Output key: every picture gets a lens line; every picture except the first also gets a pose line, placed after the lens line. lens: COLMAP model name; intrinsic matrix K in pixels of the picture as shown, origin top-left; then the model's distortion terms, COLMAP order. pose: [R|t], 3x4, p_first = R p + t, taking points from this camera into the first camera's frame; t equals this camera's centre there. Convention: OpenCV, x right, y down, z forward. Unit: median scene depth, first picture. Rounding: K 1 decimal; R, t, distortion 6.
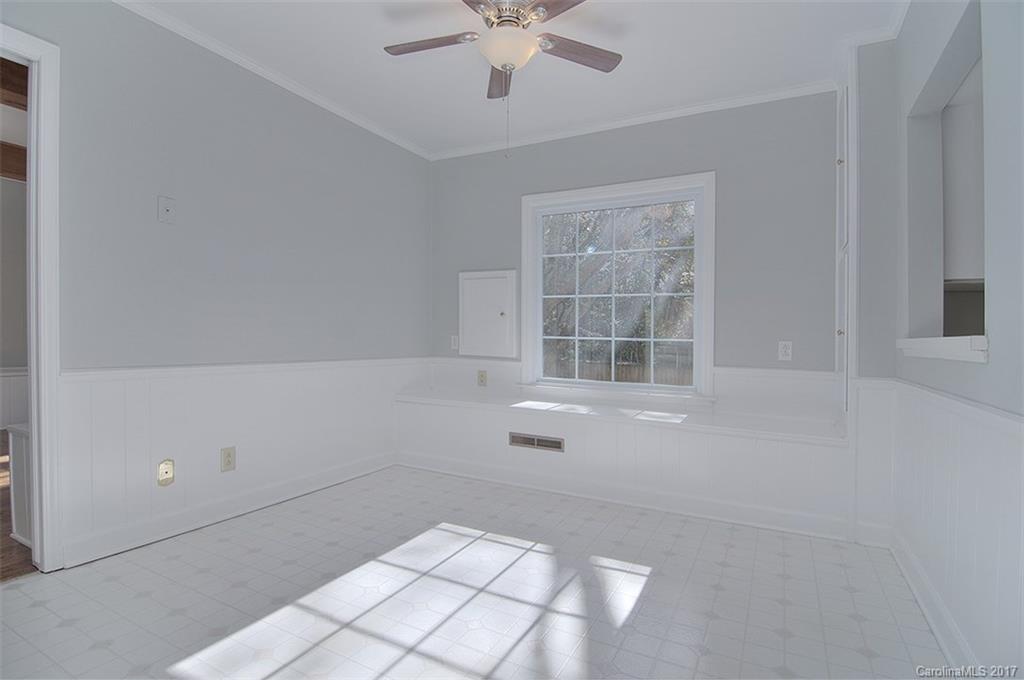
lens RADIAL K [[504.3, 0, 512.6], [0, 504.3, 334.9], [0, 0, 1]] dist [-0.000784, -0.011463]
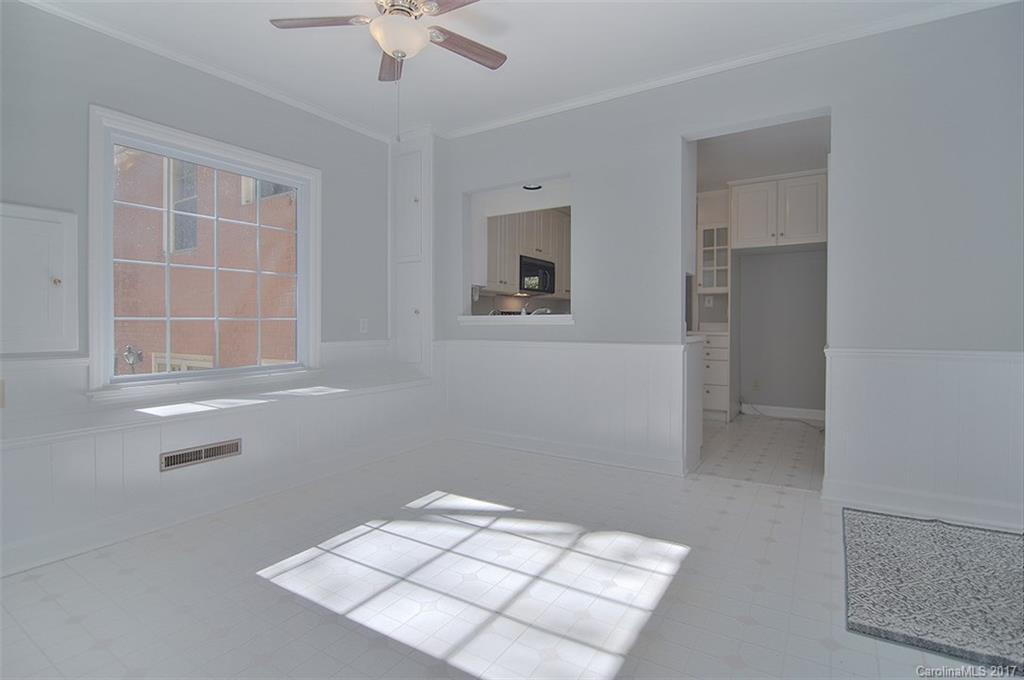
lens RADIAL K [[505.1, 0, 510.5], [0, 505.1, 311.5], [0, 0, 1]] dist [-0.000507, -0.000028]
pose [[0.079967, -0.002852, 0.996793, -0.903534], [0.001161, 0.999995, 0.002768, -0.010186], [-0.996797, 0.000936, 0.079970, 0.617041]]
